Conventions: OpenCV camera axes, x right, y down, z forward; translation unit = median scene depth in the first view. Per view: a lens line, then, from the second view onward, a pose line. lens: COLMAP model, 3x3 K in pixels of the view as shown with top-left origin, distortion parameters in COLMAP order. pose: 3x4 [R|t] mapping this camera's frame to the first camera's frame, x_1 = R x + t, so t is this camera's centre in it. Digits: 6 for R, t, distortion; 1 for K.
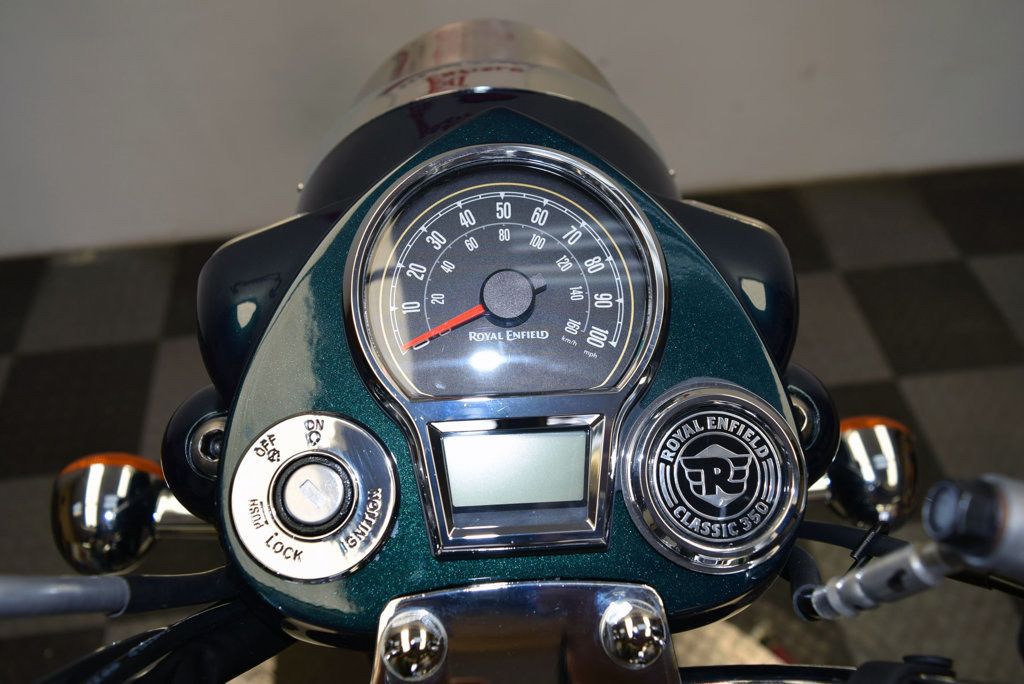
lens RADIAL K [[800.0, 0, 512.0], [0, 800.0, 342.0], [0, 0, 1]] dist [-0.017834, 0.010912]
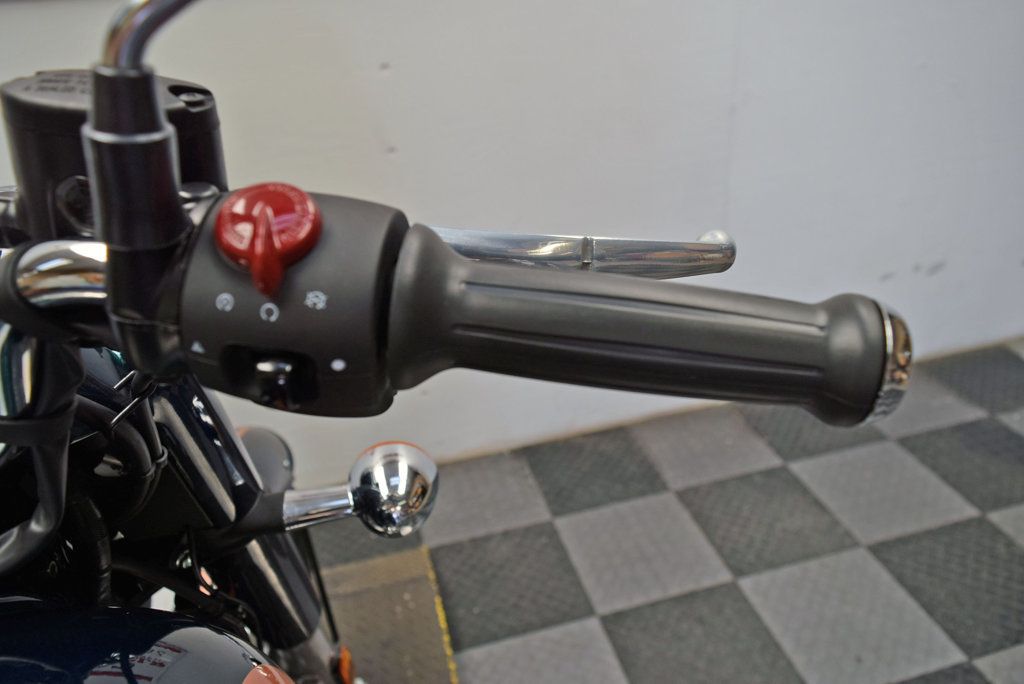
lens RADIAL K [[800.0, 0, 512.0], [0, 800.0, 342.0], [0, 0, 1]] dist [-0.017834, 0.010912]
pose [[0.988480, -0.117404, 0.095514, 0.577869], [0.144955, 0.915883, -0.374361, 0.459986], [-0.043529, 0.383893, 0.922351, -0.204949]]
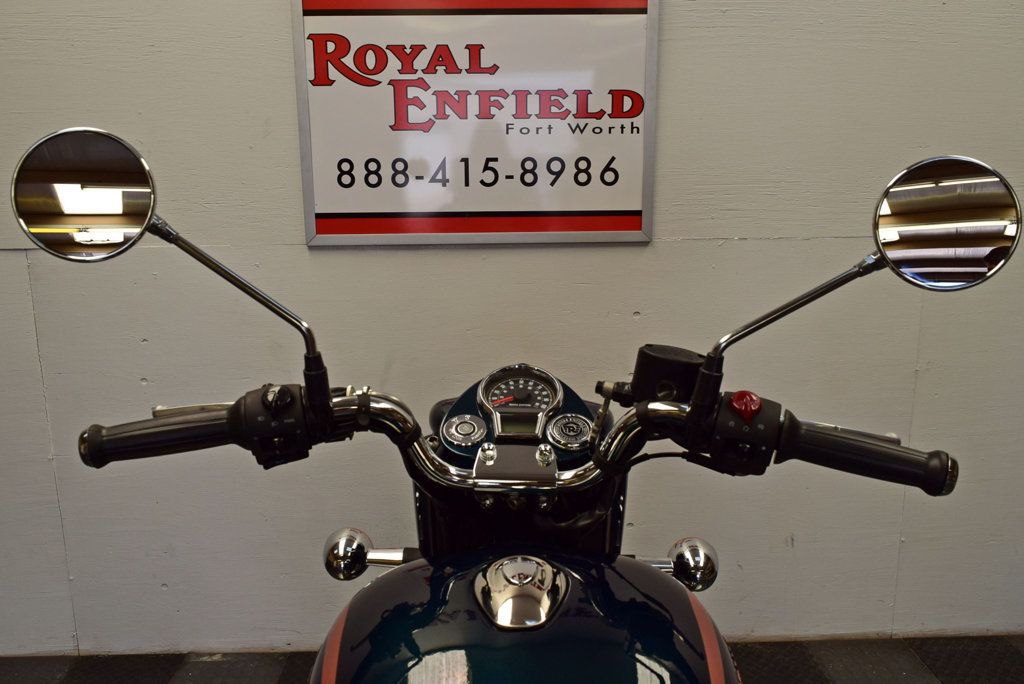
lens RADIAL K [[800.0, 0, 512.0], [0, 800.0, 342.0], [0, 0, 1]] dist [-0.017834, 0.010912]
pose [[0.994859, 0.021414, -0.098975, 0.174934], [-0.078249, 0.782965, -0.617124, 1.122254], [0.064279, 0.621697, 0.780616, -1.137061]]
